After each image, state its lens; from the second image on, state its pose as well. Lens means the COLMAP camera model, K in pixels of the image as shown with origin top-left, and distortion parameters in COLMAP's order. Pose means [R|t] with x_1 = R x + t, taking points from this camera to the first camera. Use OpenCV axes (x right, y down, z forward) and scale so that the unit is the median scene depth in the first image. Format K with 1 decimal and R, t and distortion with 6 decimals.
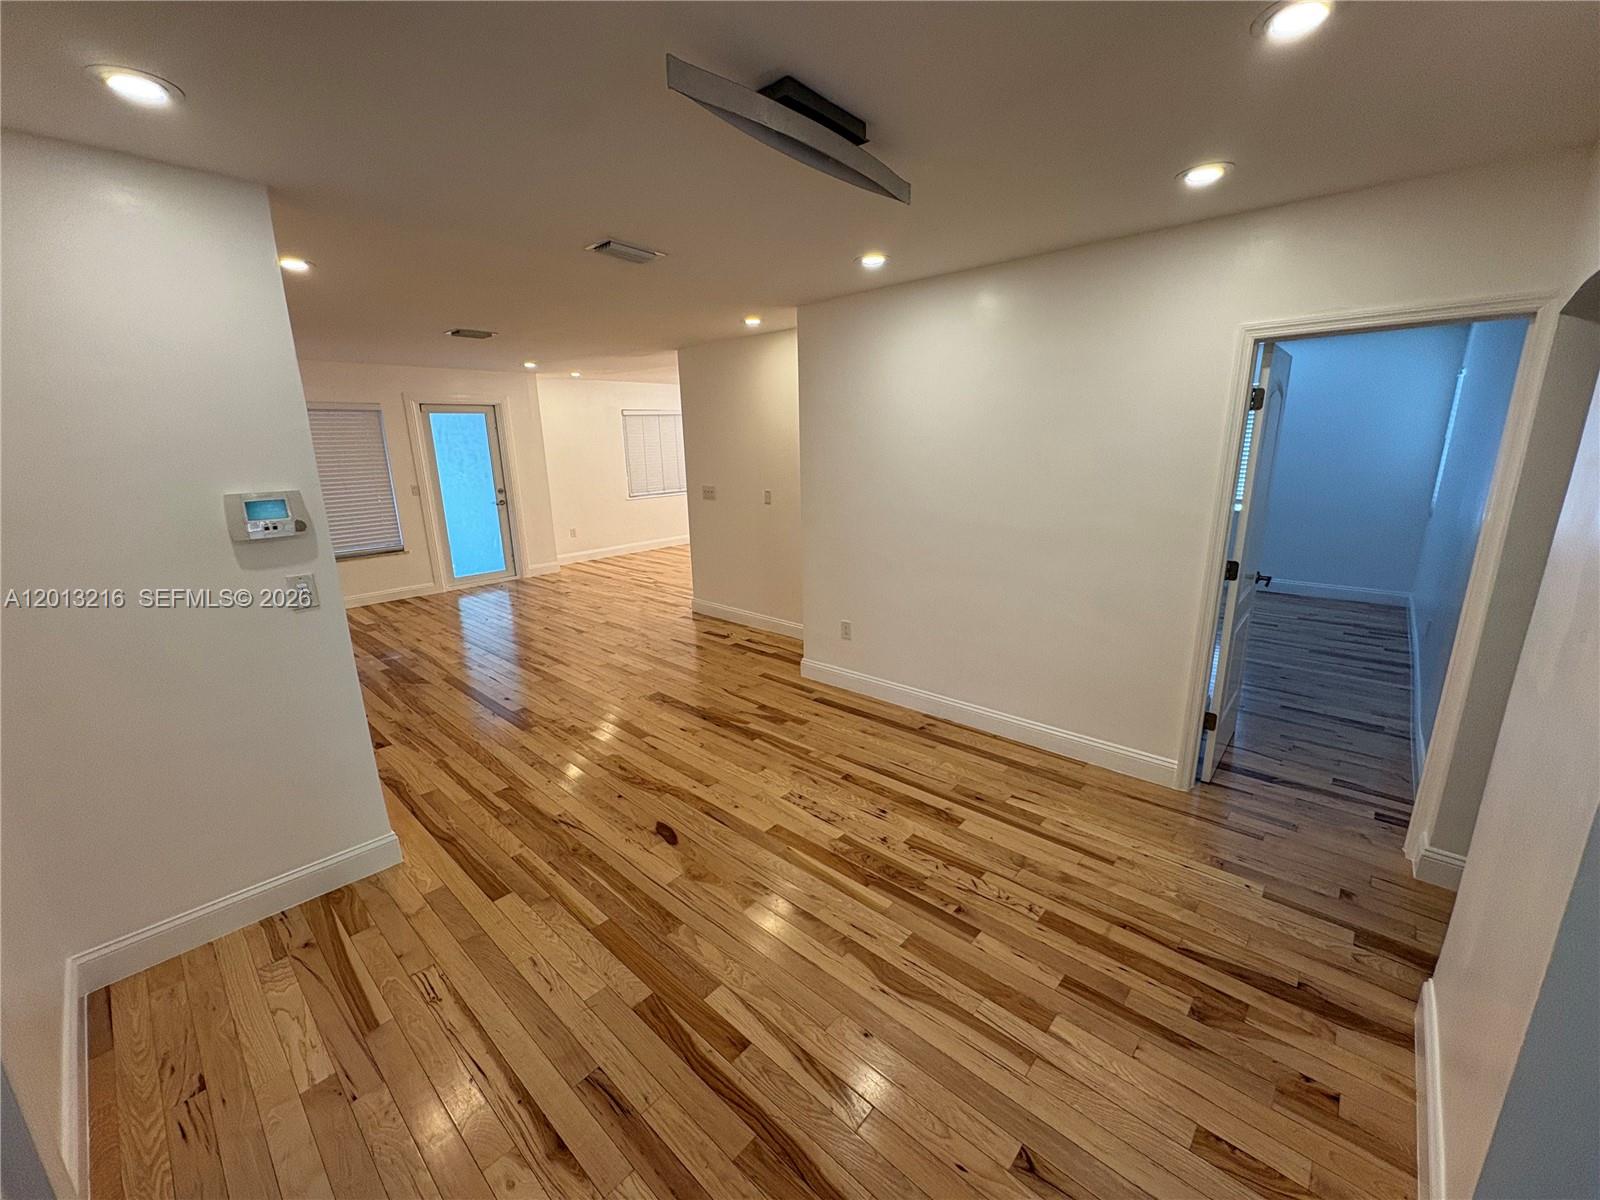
lens RADIAL K [[639.9, 0, 795.4], [0, 639.9, 603.5], [0, 0, 1]] dist [0.001409, 0.000171]
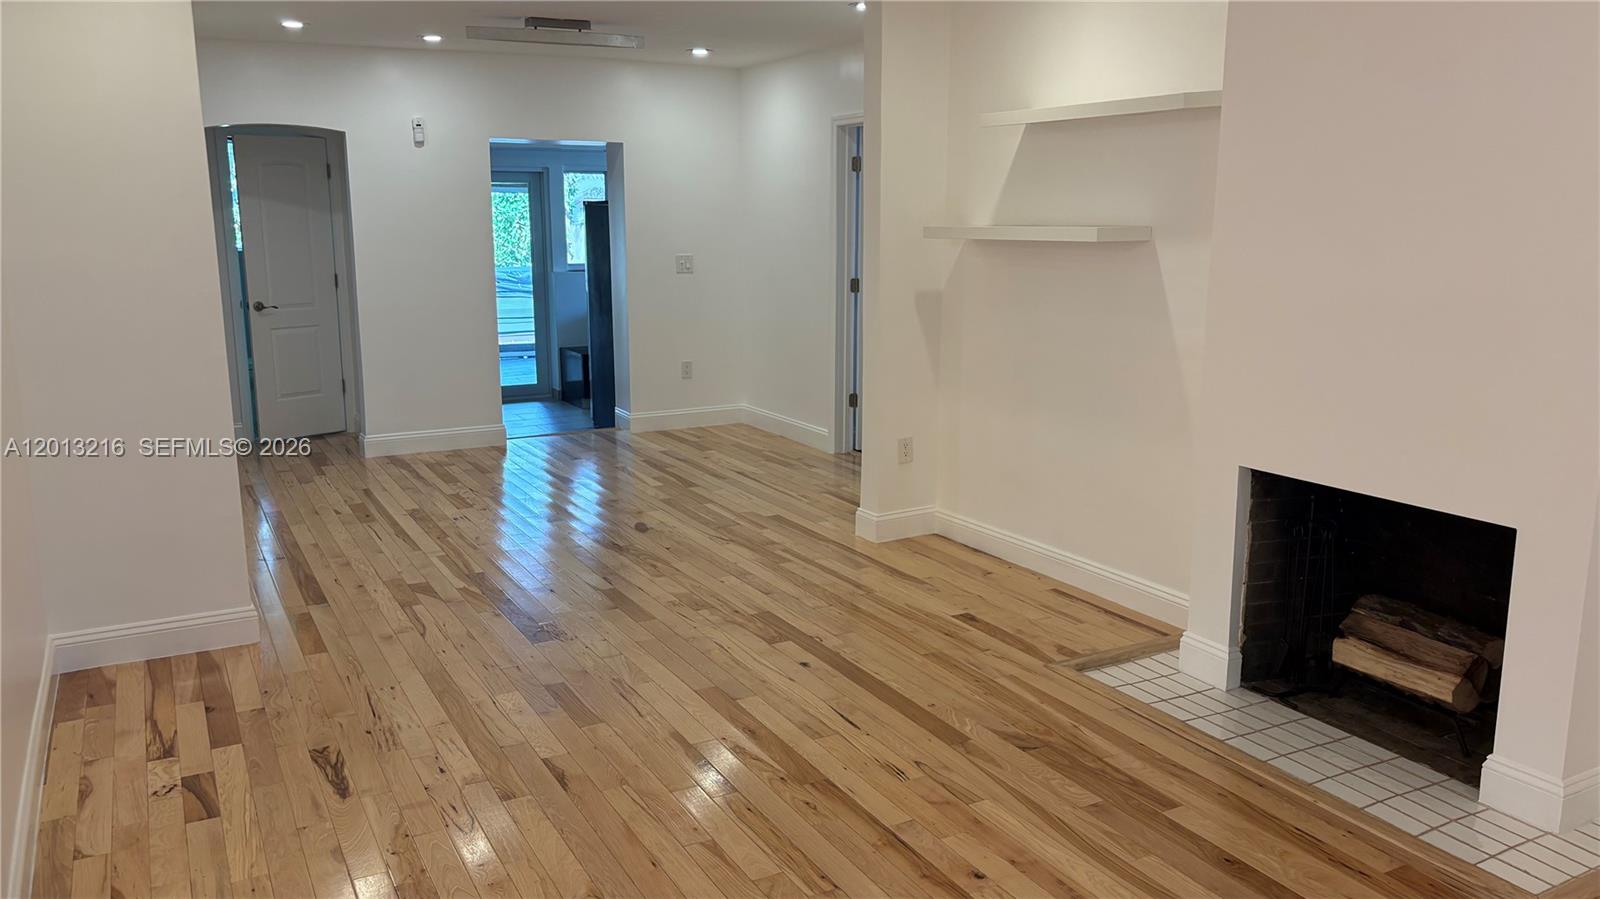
lens RADIAL K [[1210.3, 0, 802.1], [0, 1210.3, 449.0], [0, 0, 1]] dist [0.005303, -0.012205]
pose [[-0.946537, -0.040622, 0.320027, -0.451251], [0.101911, 0.903583, 0.416114, -0.245073], [-0.306074, 0.426482, -0.851135, 1.051227]]
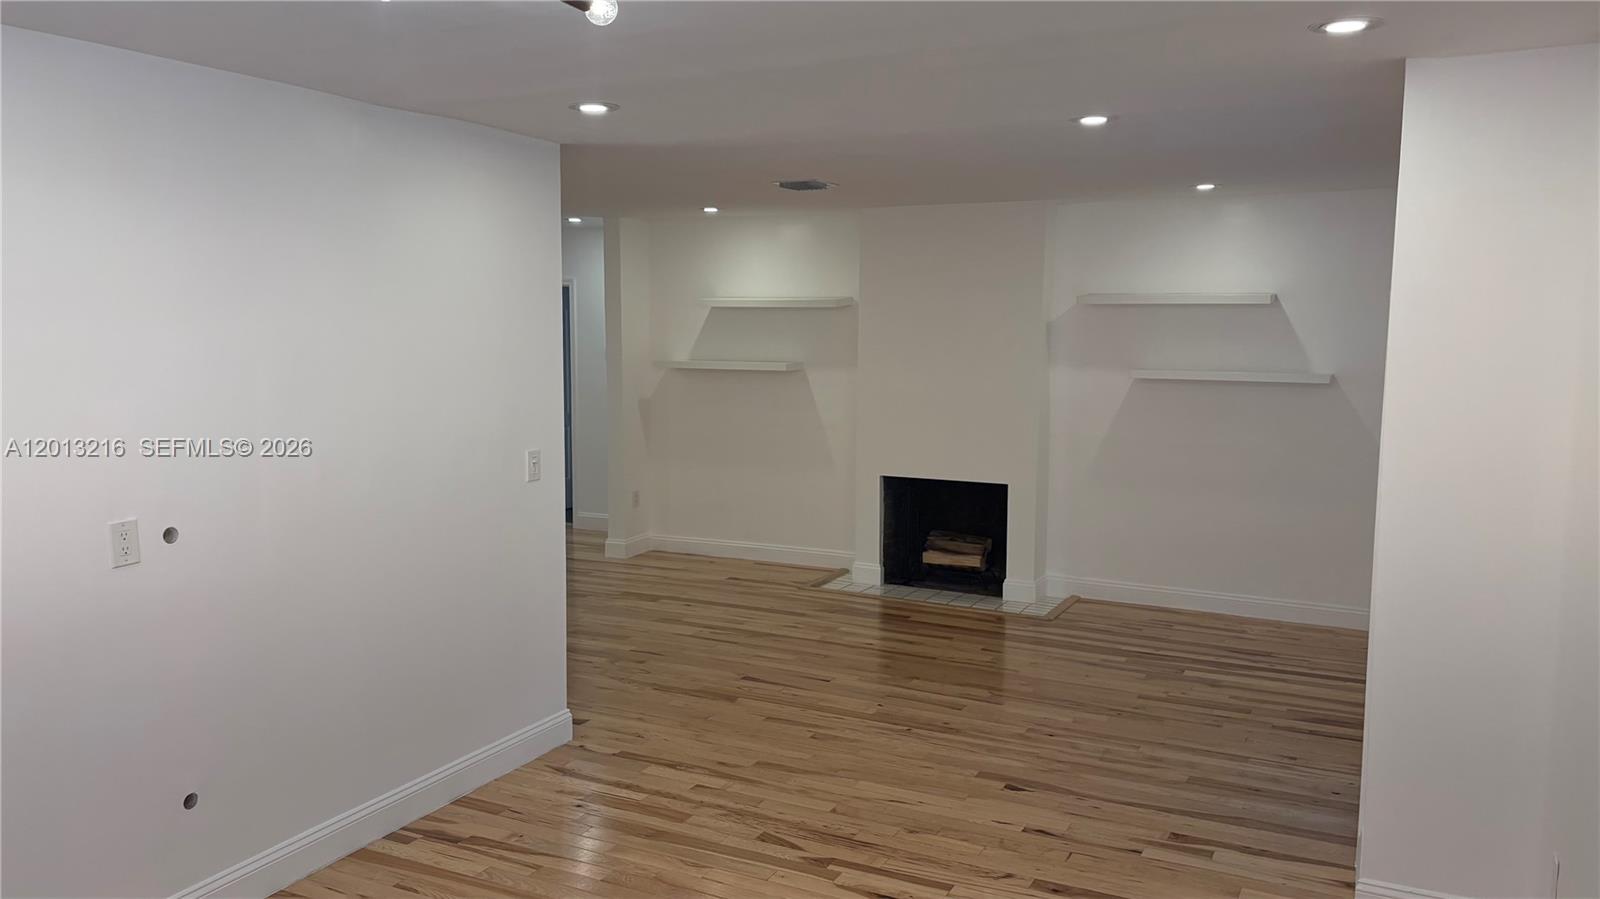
lens RADIAL K [[1210.3, 0, 801.4], [0, 1210.3, 449.0], [0, 0, 1]] dist [0.005303, -0.012205]
pose [[-0.961407, 0.048160, -0.270883, -0.087412], [-0.052332, 0.934577, 0.351891, -0.413272], [0.270108, 0.352486, -0.895988, 1.525010]]
